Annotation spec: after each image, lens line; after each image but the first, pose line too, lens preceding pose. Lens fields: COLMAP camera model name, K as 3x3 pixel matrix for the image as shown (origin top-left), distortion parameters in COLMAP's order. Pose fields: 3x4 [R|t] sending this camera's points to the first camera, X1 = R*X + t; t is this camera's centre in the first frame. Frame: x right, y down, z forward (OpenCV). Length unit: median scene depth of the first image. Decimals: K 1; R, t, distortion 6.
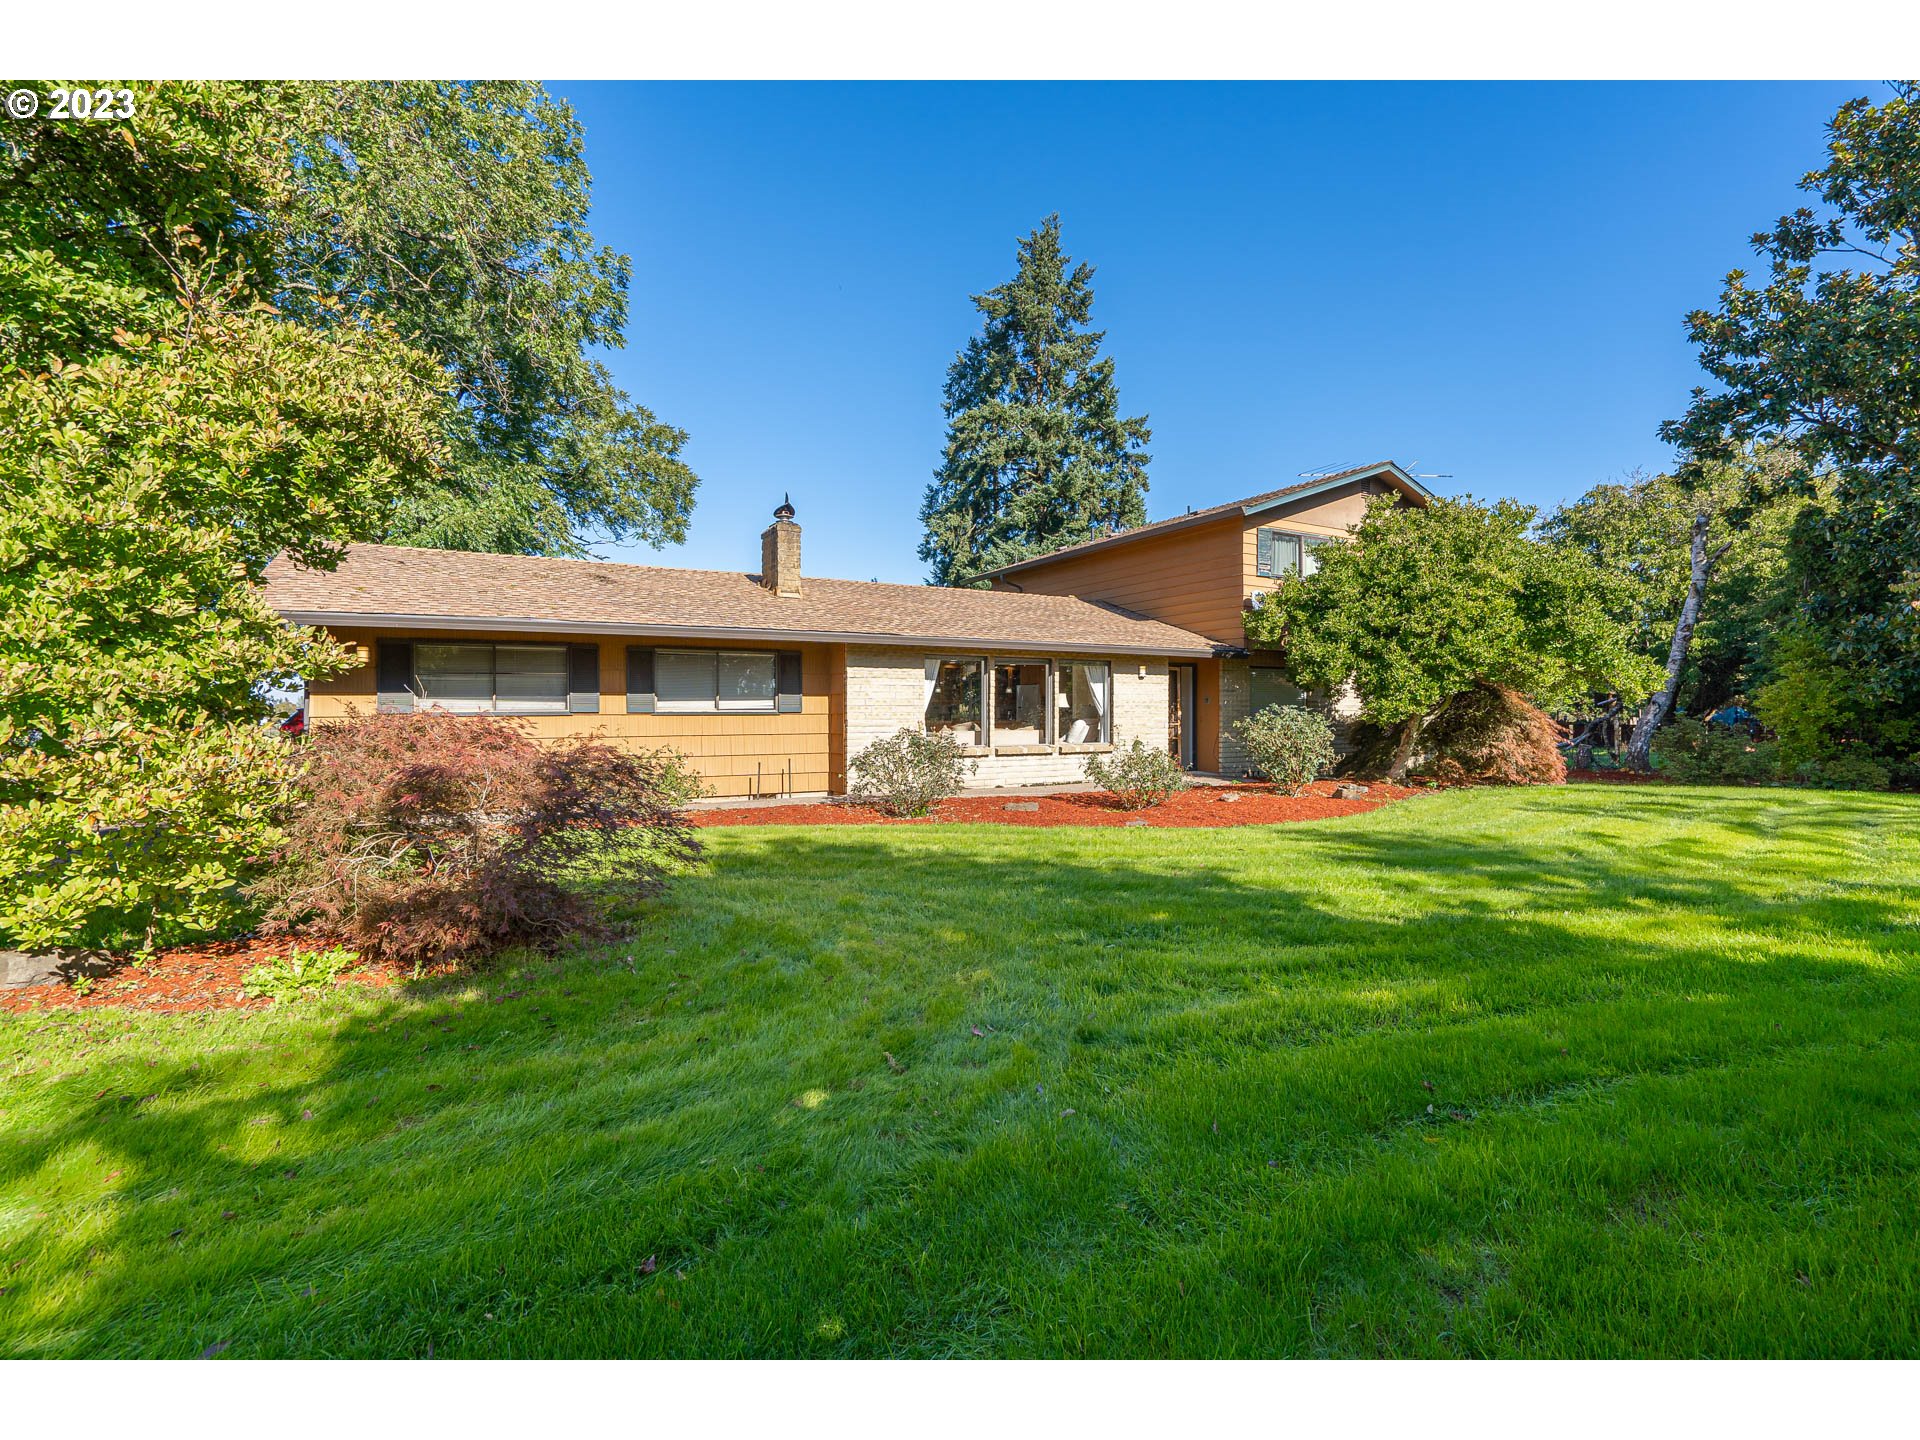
lens RADIAL K [[897.6, 0, 962.9], [0, 897.6, 713.2], [0, 0, 1]] dist [0.001177, 0.000330]
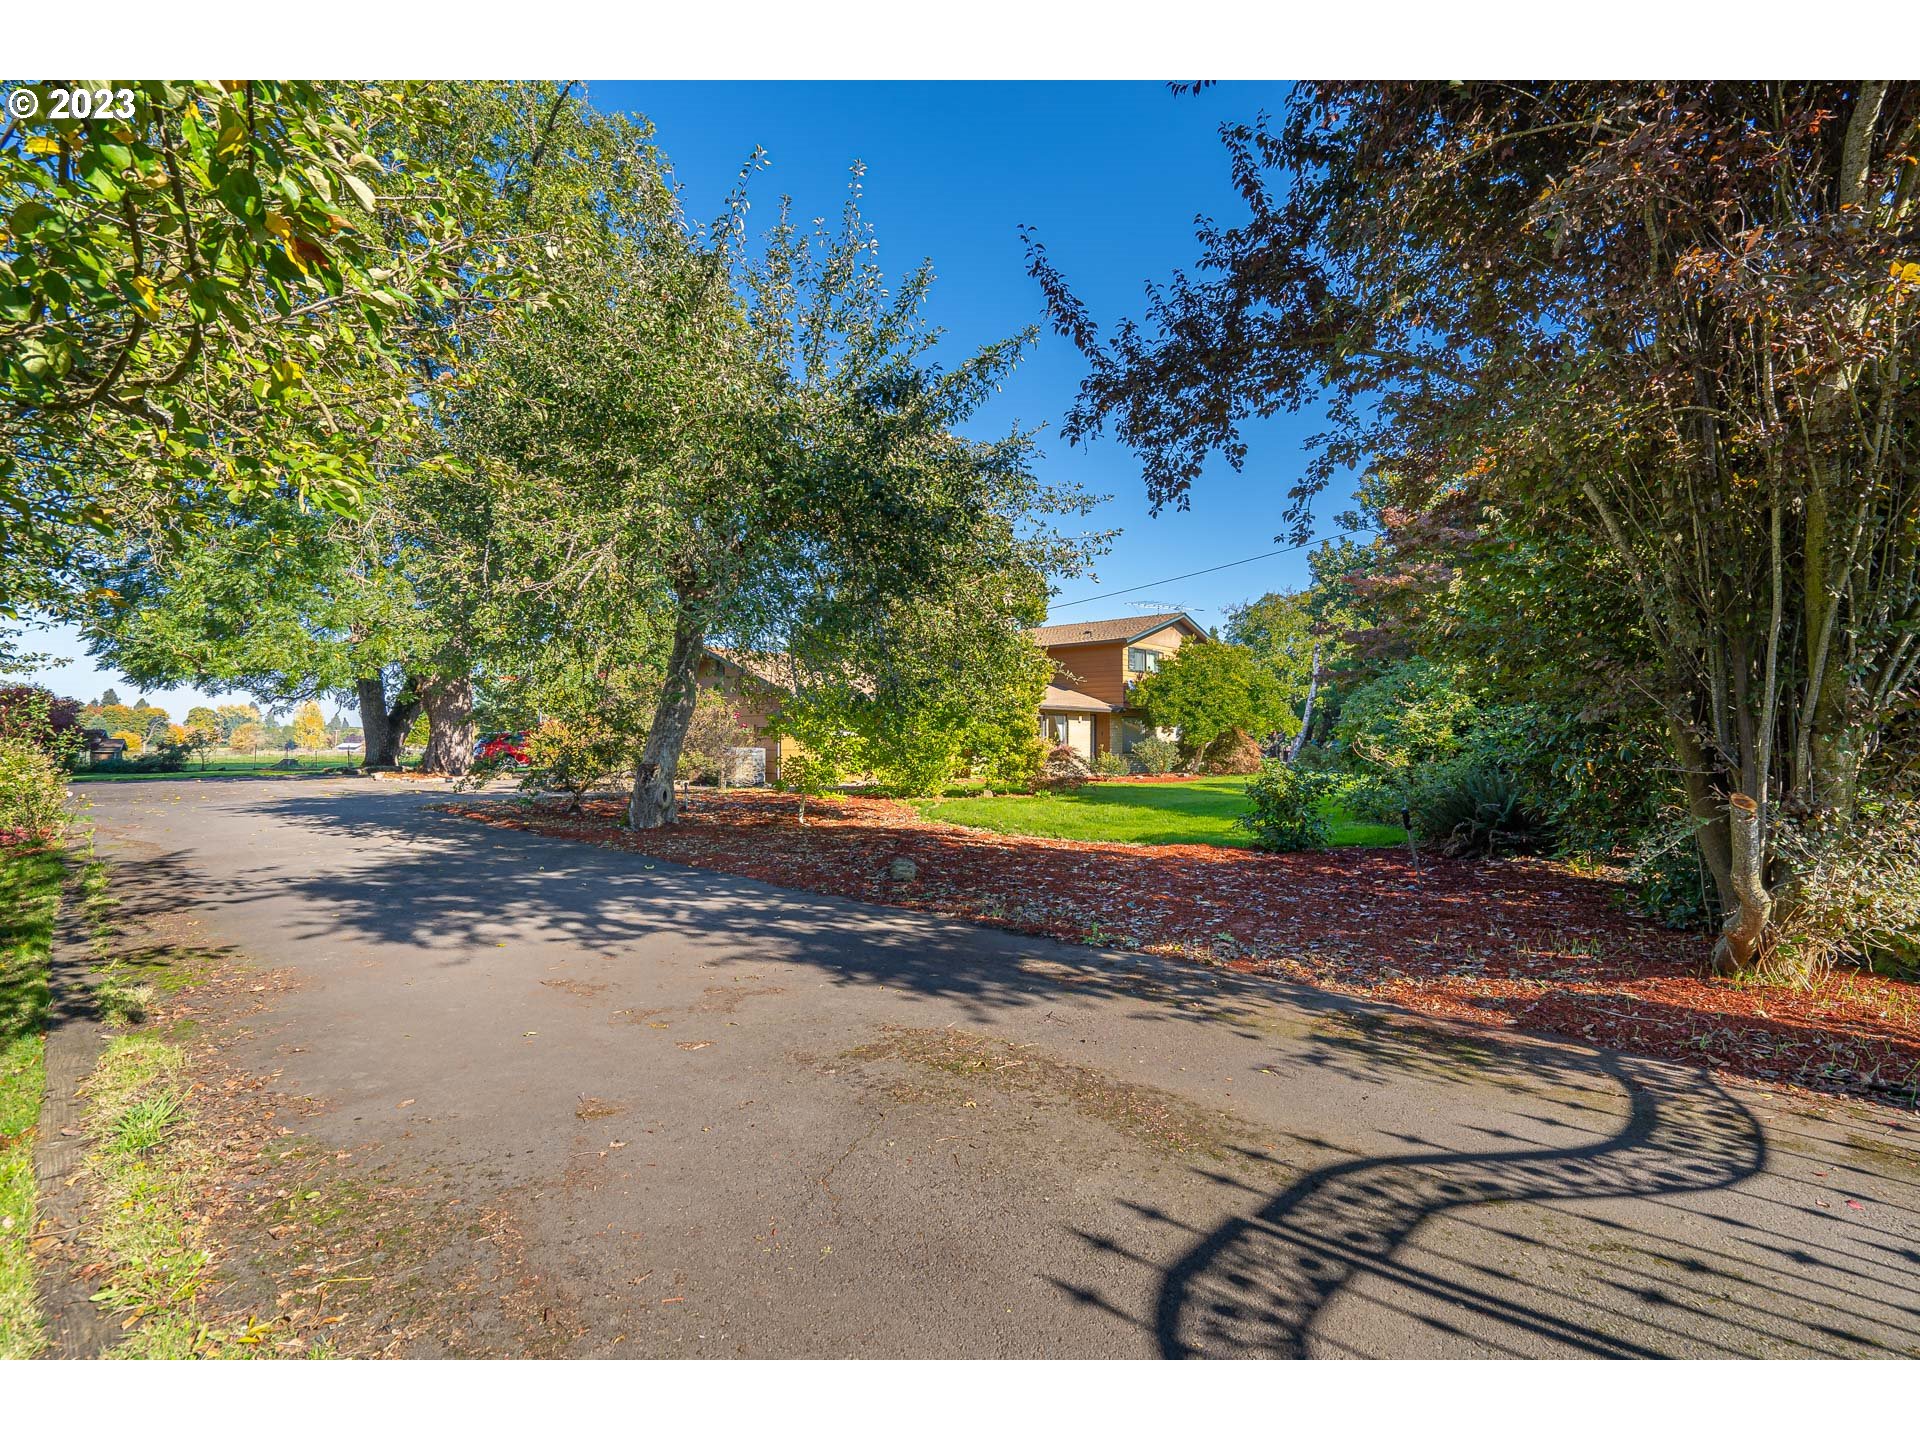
lens RADIAL K [[913.3, 0, 970.3], [0, 913.3, 698.0], [0, 0, 1]] dist [-0.001118, 0.000005]
pose [[0.952963, 0.019744, 0.302442, -0.639006], [-0.005236, 0.998799, -0.048707, 0.006991], [-0.303041, 0.044832, 0.951922, -0.843803]]
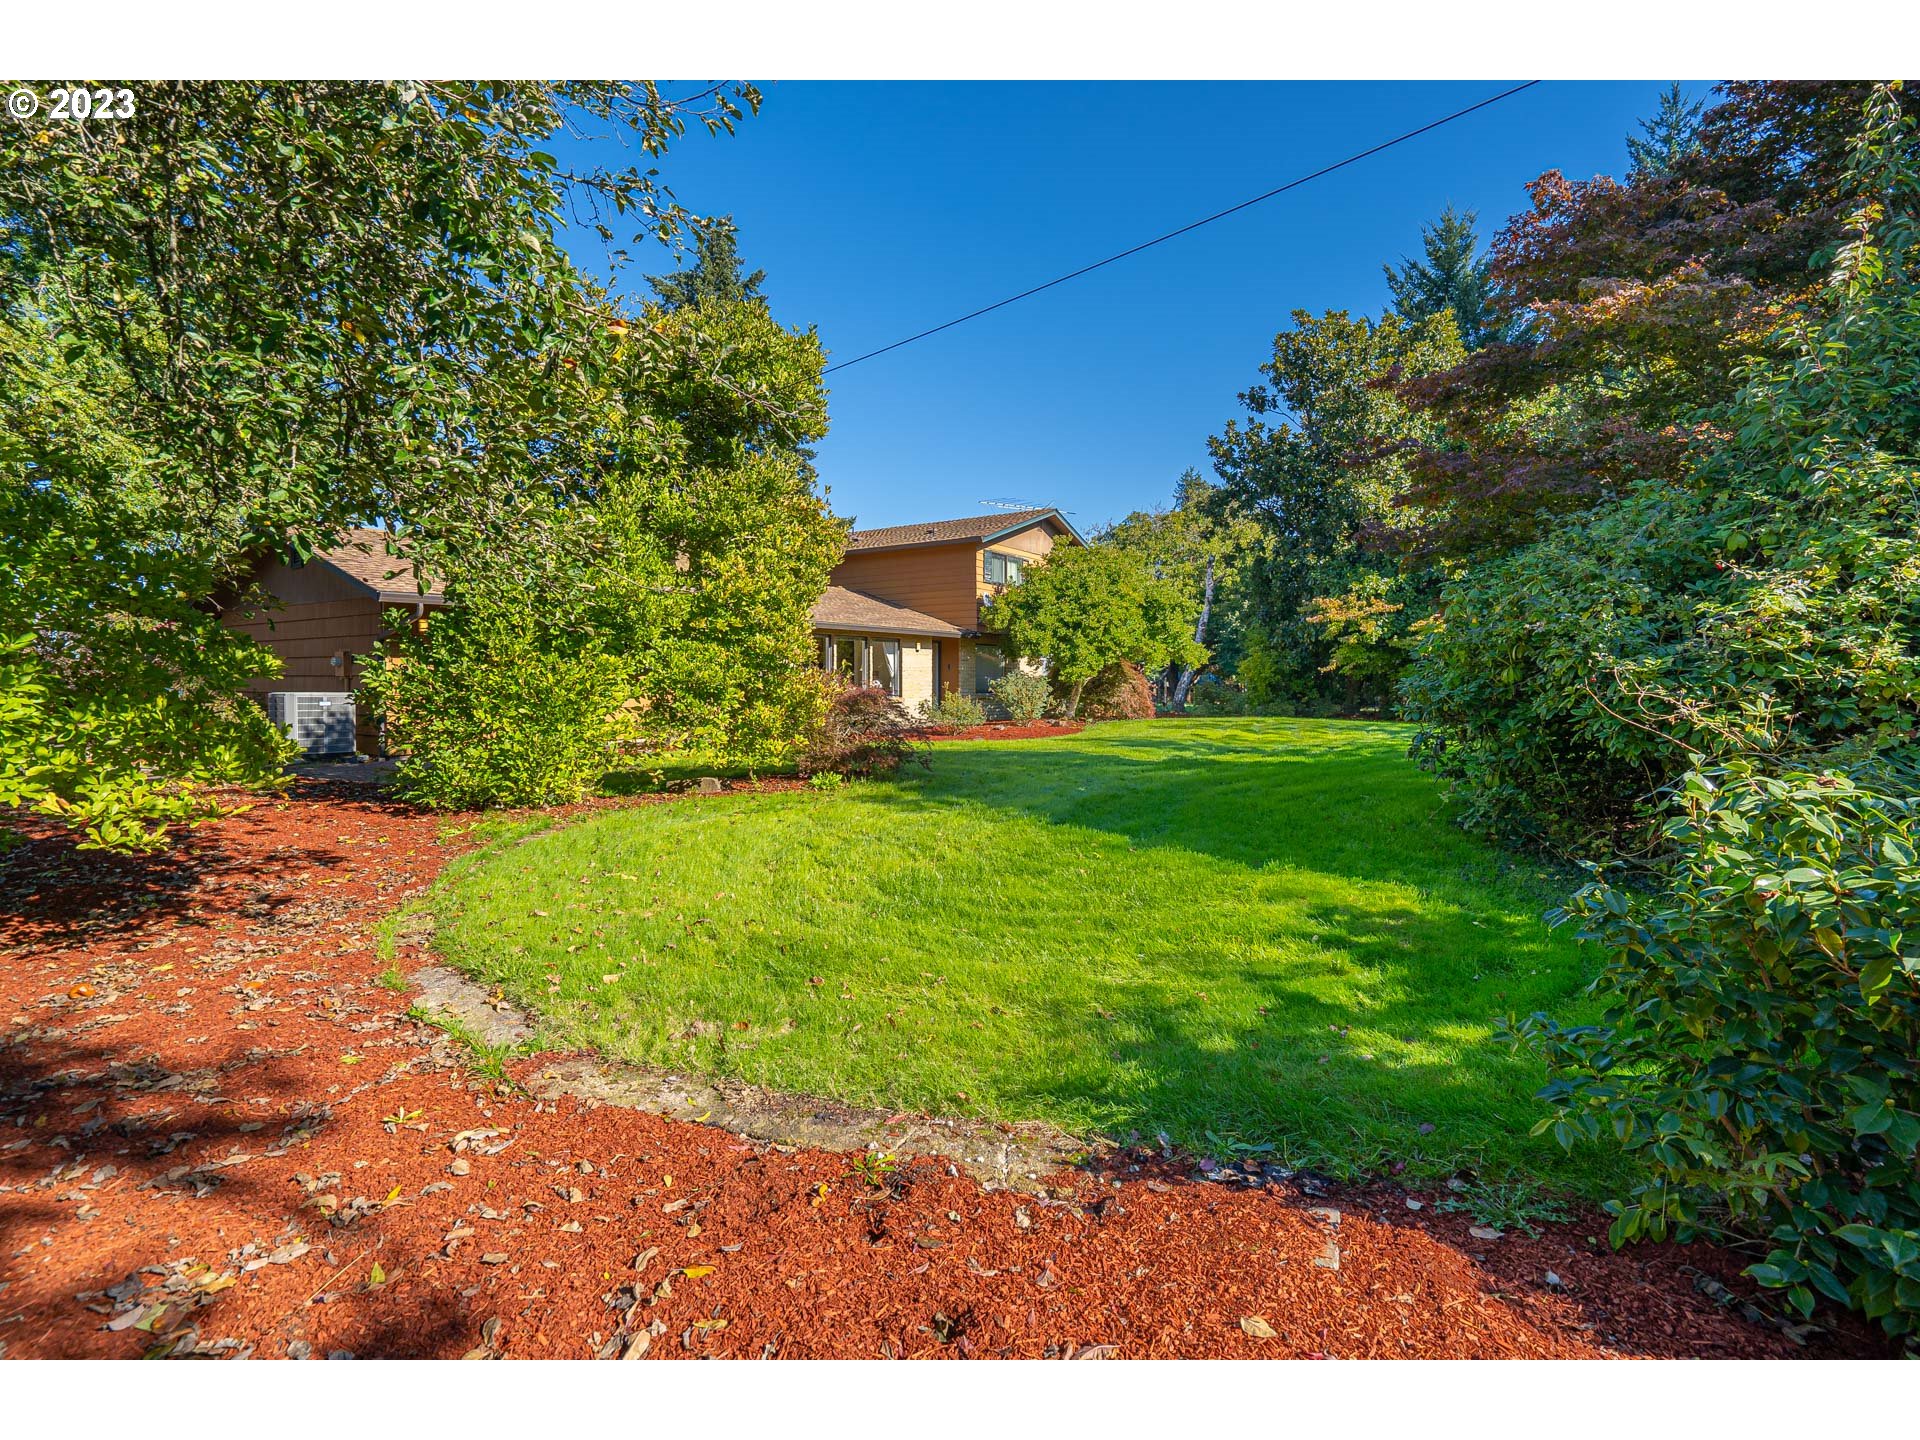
lens RADIAL K [[892.5, 0, 985.8], [0, 892.5, 715.0], [0, 0, 1]] dist [0.001408, 0.000242]
pose [[0.884874, -0.019774, 0.465410, -0.368255], [0.000859, 0.999166, 0.040820, 0.004774], [-0.465829, -0.035721, 0.884153, -0.313489]]
